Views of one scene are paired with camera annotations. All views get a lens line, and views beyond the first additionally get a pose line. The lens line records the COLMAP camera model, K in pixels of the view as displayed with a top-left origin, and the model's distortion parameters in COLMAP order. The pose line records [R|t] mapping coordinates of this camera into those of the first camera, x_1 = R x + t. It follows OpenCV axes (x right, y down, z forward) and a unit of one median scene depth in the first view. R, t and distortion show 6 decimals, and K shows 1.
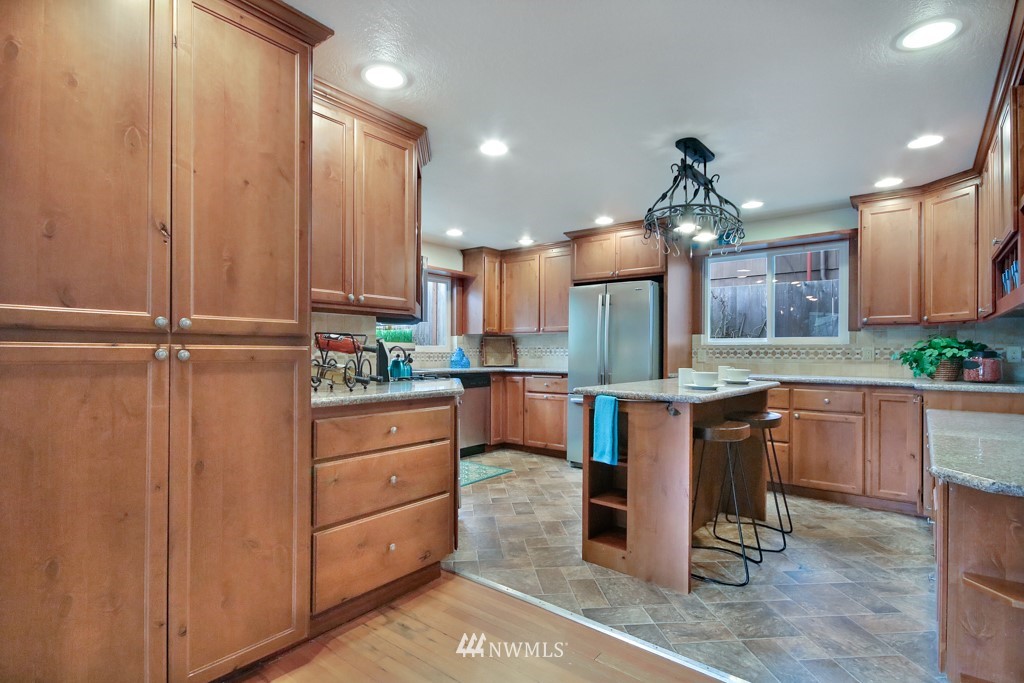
lens RADIAL K [[500.1, 0, 510.6], [0, 500.1, 347.1], [0, 0, 1]] dist [0.004609, 0.000433]
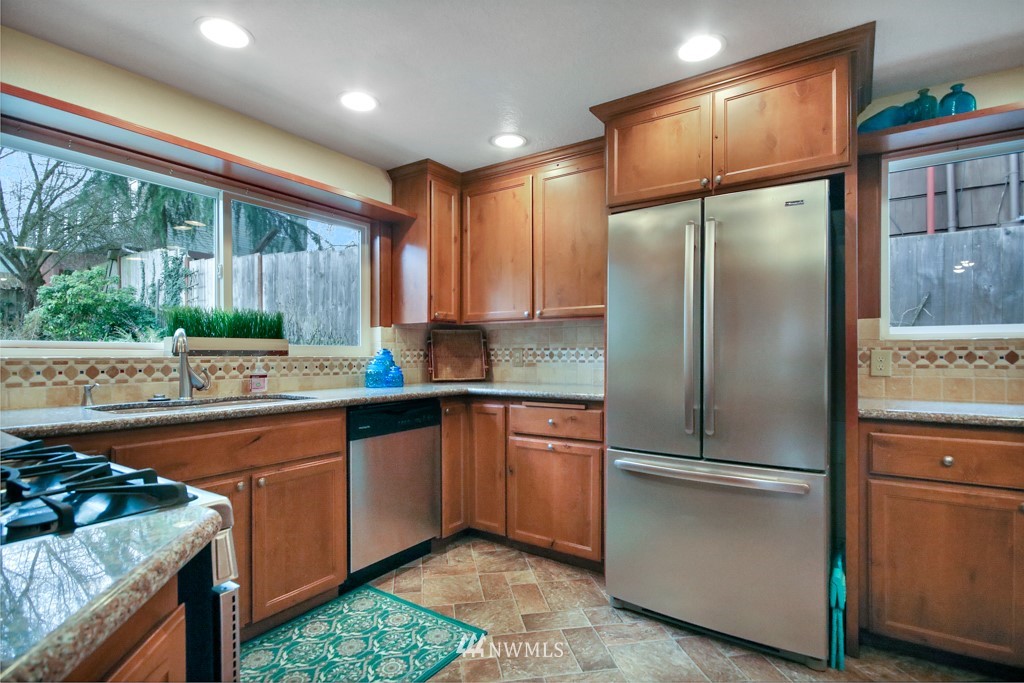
lens RADIAL K [[500.1, 0, 504.1], [0, 500.1, 347.3], [0, 0, 1]] dist [0.004609, 0.000433]
pose [[0.998426, -0.003967, 0.055946, -0.004105], [0.004154, 0.999986, -0.003213, 0.002211], [-0.055932, 0.003441, 0.998429, 0.470541]]
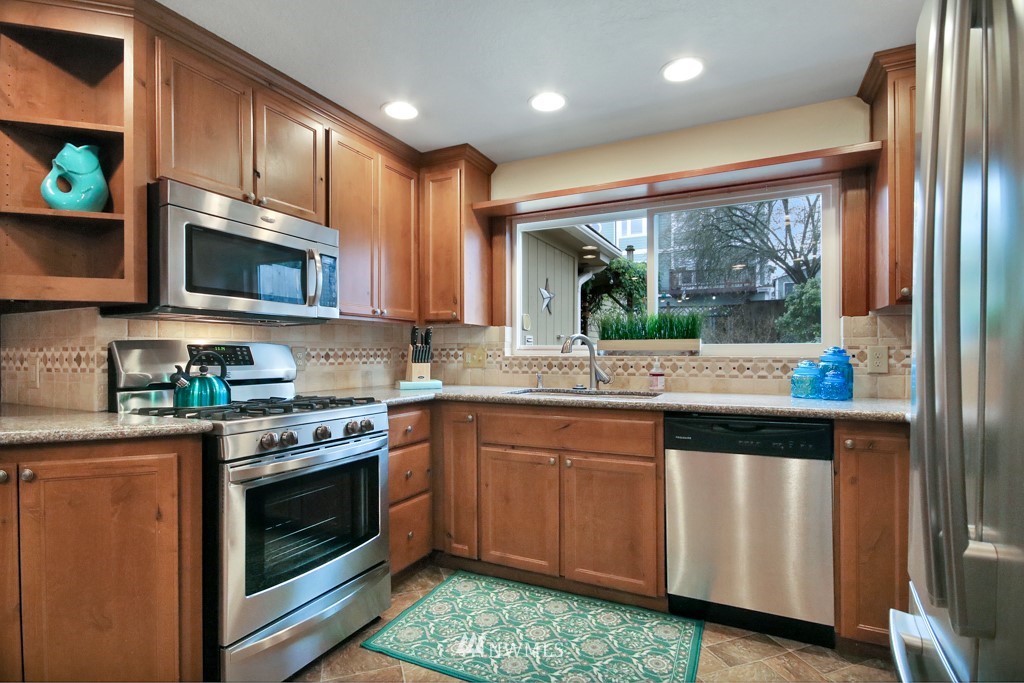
lens RADIAL K [[500.1, 0, 513.2], [0, 500.1, 349.5], [0, 0, 1]] dist [0.004609, 0.000433]
pose [[0.216302, -0.012174, -0.976251, 0.233182], [0.011157, 0.999888, -0.009997, 0.004968], [0.976263, -0.008729, 0.216413, 0.691323]]
